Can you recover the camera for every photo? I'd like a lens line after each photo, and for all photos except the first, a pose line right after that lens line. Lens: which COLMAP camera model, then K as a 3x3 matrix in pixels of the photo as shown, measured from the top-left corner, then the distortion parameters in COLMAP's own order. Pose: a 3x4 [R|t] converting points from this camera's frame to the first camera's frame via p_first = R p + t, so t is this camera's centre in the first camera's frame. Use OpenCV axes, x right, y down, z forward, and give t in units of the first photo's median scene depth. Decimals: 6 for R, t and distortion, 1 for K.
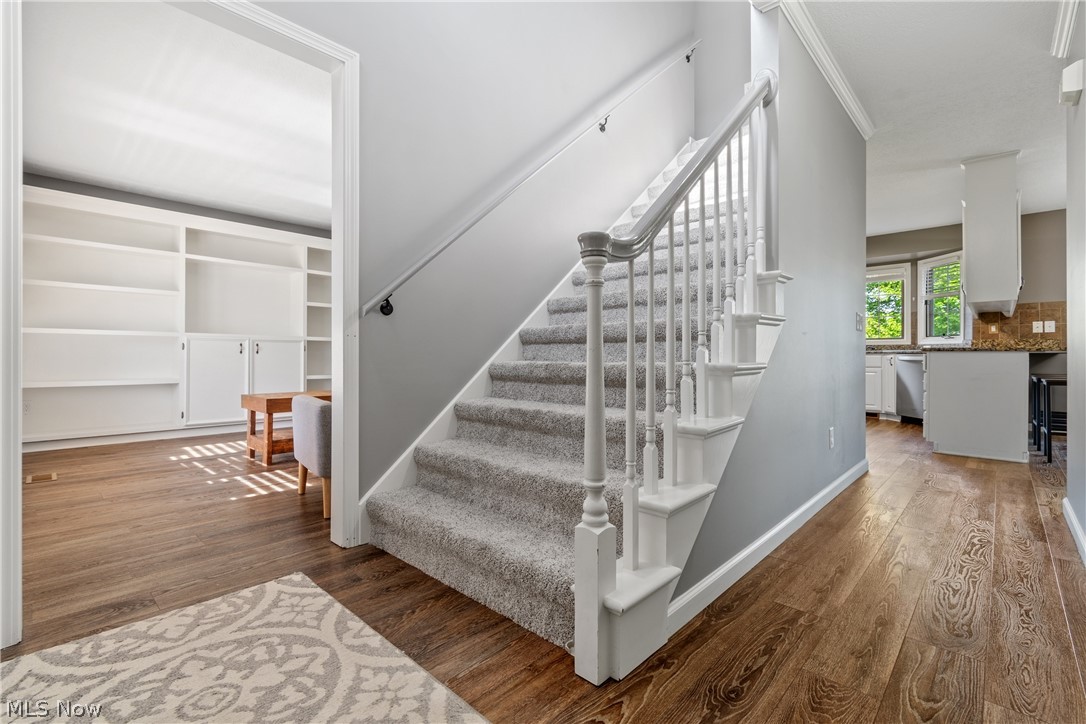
lens RADIAL K [[486.4, 0, 546.7], [0, 486.4, 355.3], [0, 0, 1]] dist [0.005002, -0.000349]
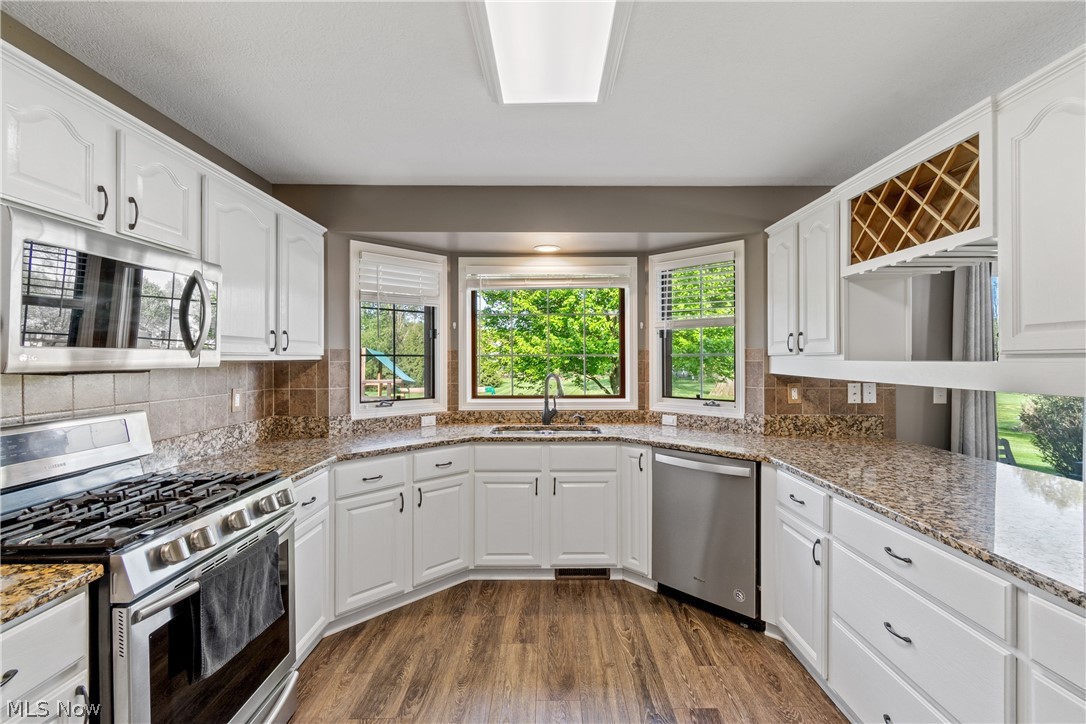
lens RADIAL K [[486.4, 0, 548.9], [0, 486.4, 360.5], [0, 0, 1]] dist [0.005002, -0.000349]
pose [[0.730329, 0.004103, 0.683083, 0.317842], [-0.001074, 0.999988, -0.004859, -0.076137], [-0.683095, 0.002815, 0.730324, 0.693800]]
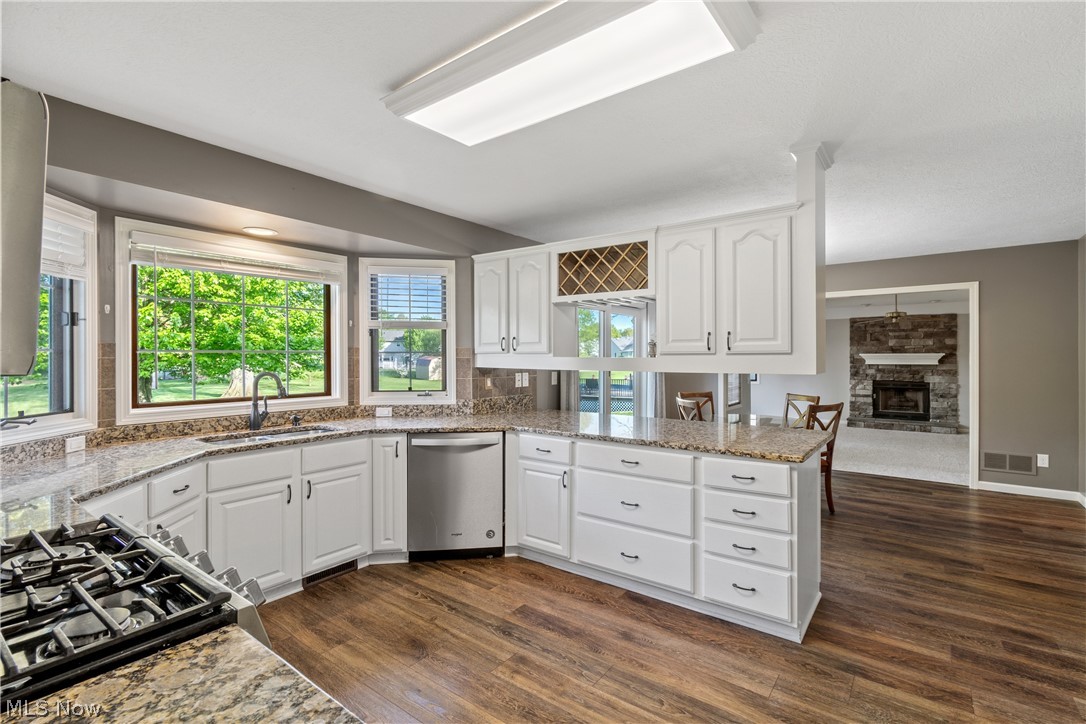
lens RADIAL K [[486.4, 0, 533.1], [0, 486.4, 358.6], [0, 0, 1]] dist [0.005002, -0.000349]
pose [[-0.072877, 0.003051, 0.997336, 0.187440], [0.004443, 0.999986, -0.002735, -0.074919], [-0.997331, 0.004232, -0.072889, 0.854100]]
